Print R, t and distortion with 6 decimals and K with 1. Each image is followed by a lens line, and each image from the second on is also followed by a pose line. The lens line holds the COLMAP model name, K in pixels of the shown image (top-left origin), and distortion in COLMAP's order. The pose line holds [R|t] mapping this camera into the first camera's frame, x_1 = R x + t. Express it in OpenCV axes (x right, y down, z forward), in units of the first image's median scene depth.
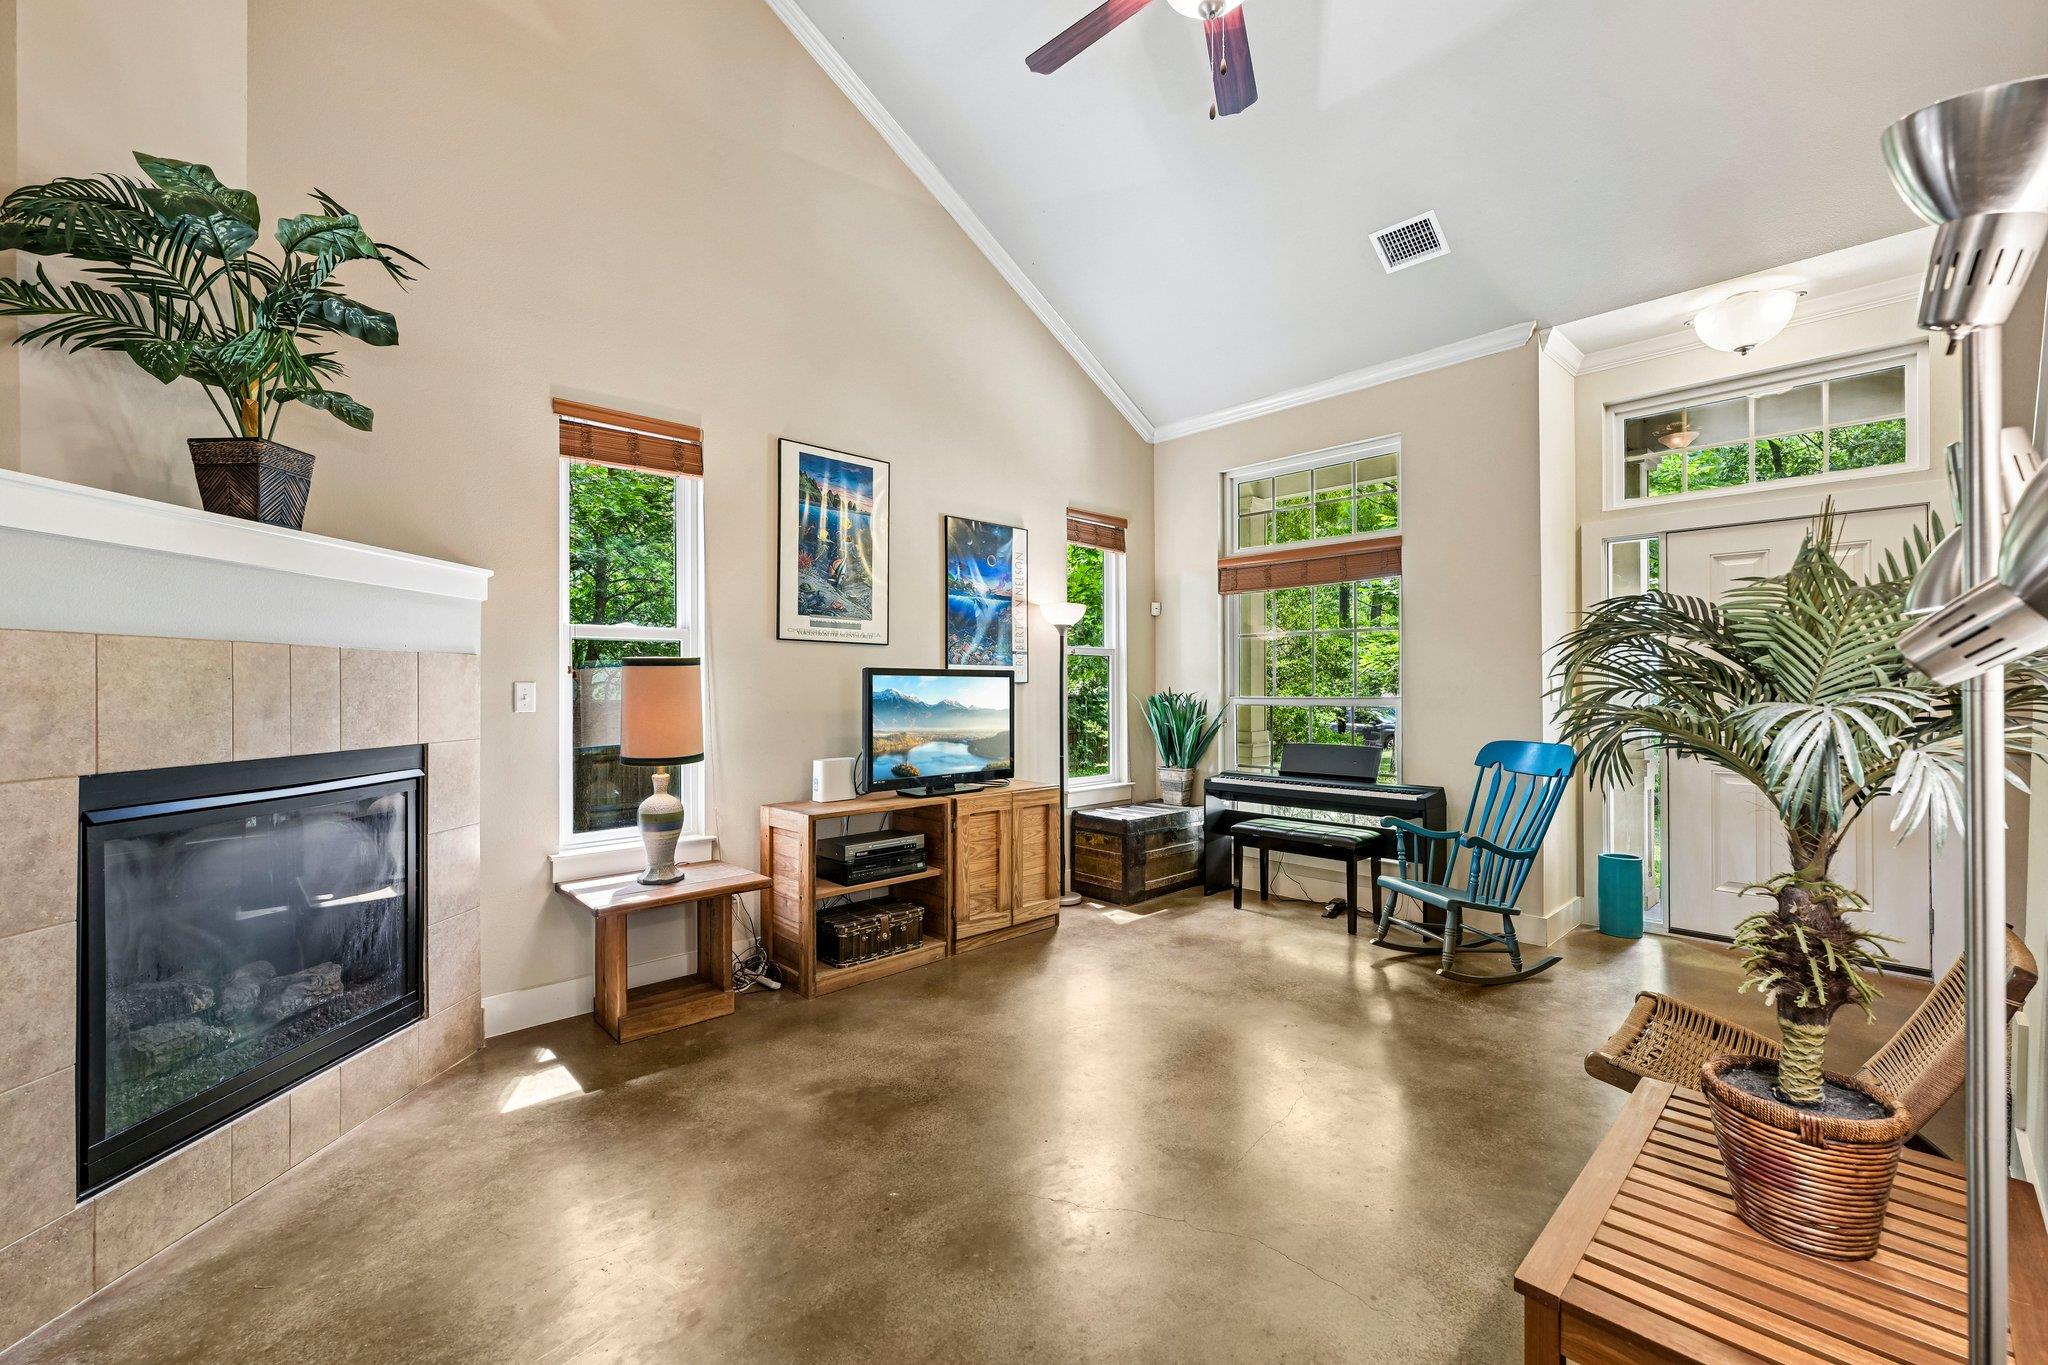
lens RADIAL K [[840.4, 0, 1024.6], [0, 840.4, 681.3], [0, 0, 1]] dist [0.002836, 0.000208]
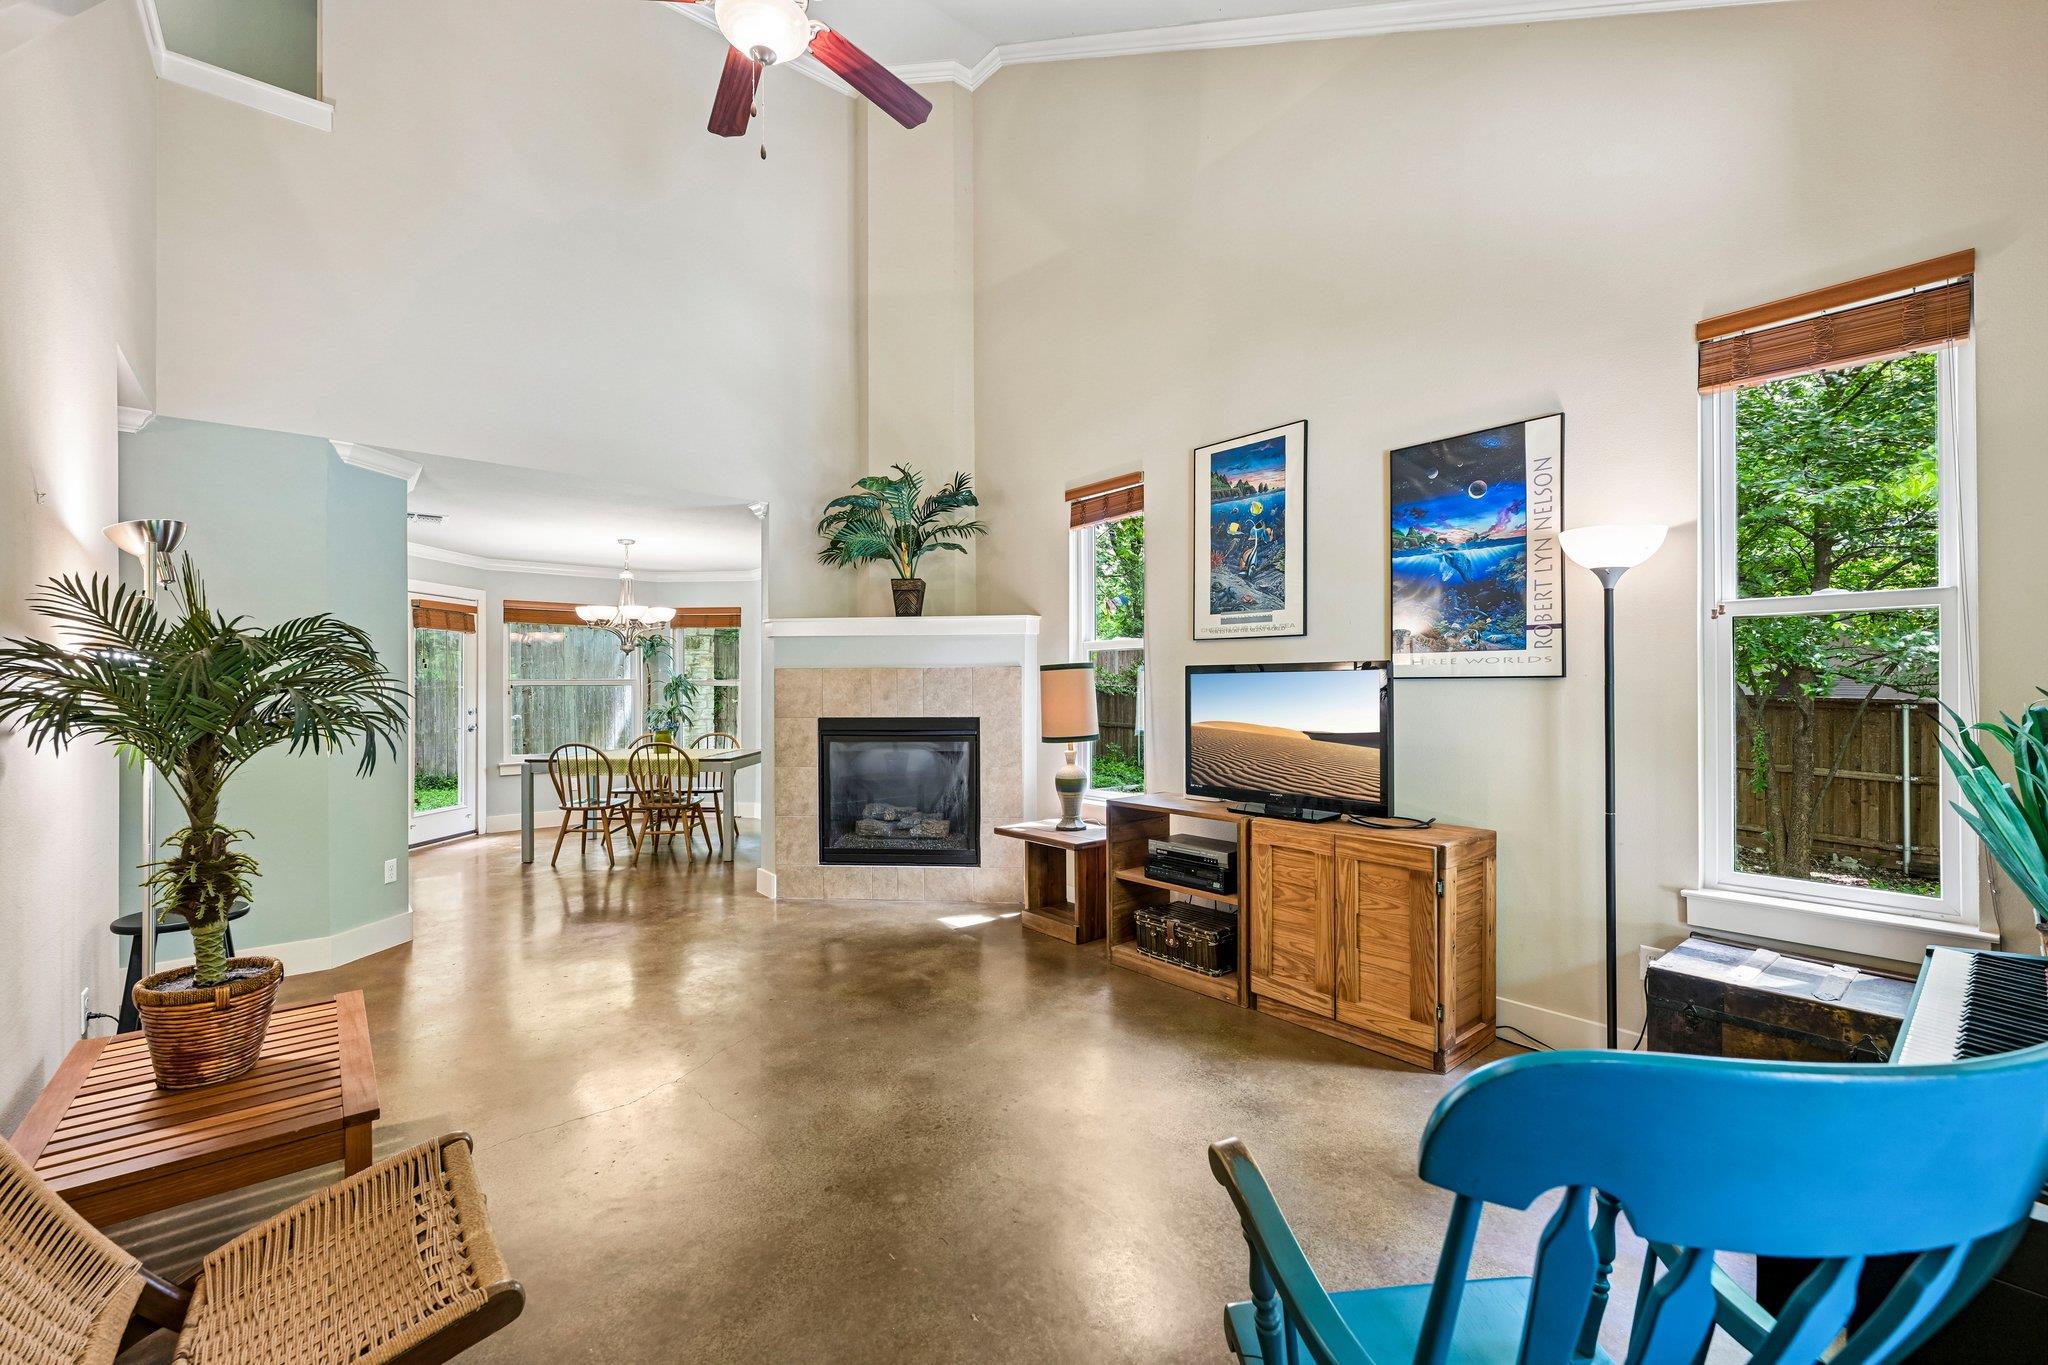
lens RADIAL K [[840.4, 0, 1025.8], [0, 840.4, 680.5], [0, 0, 1]] dist [0.002836, 0.000208]
pose [[-0.062828, -0.003644, -0.998018, 0.742728], [0.012129, 0.999917, -0.004414, 0.002703], [0.997951, -0.012382, -0.062779, 0.817532]]
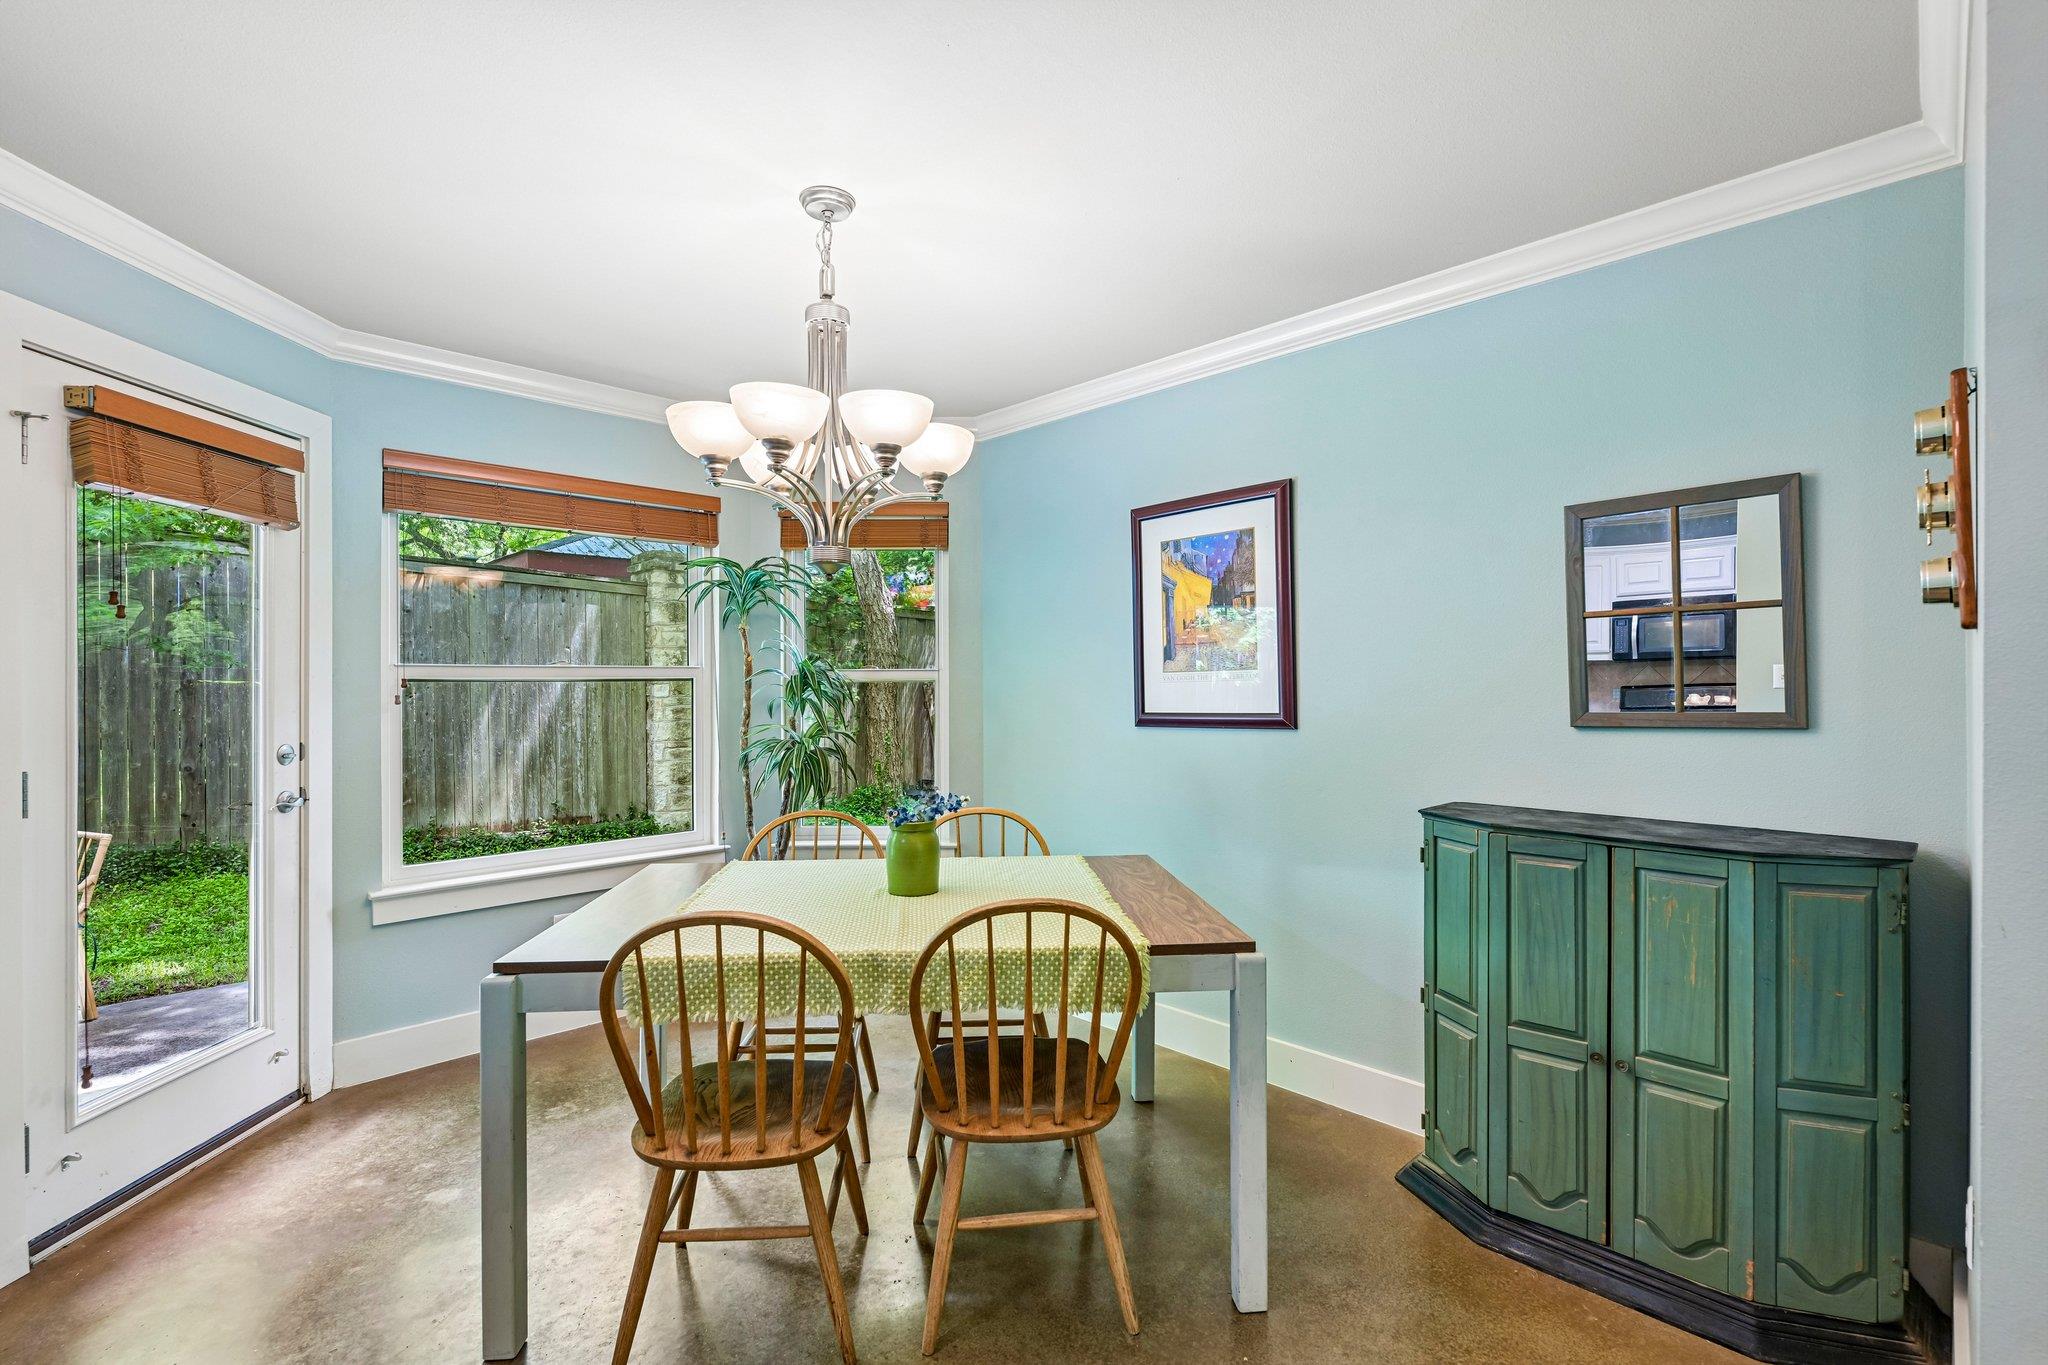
lens RADIAL K [[933.6, 0, 1029.1], [0, 933.6, 691.9], [0, 0, 1]] dist [0.008785, 0.000046]
pose [[0.020319, 0.008352, -0.999759, -0.258313], [0.005549, 0.999949, 0.008467, -0.001191], [0.999778, -0.005720, 0.020272, 0.066384]]
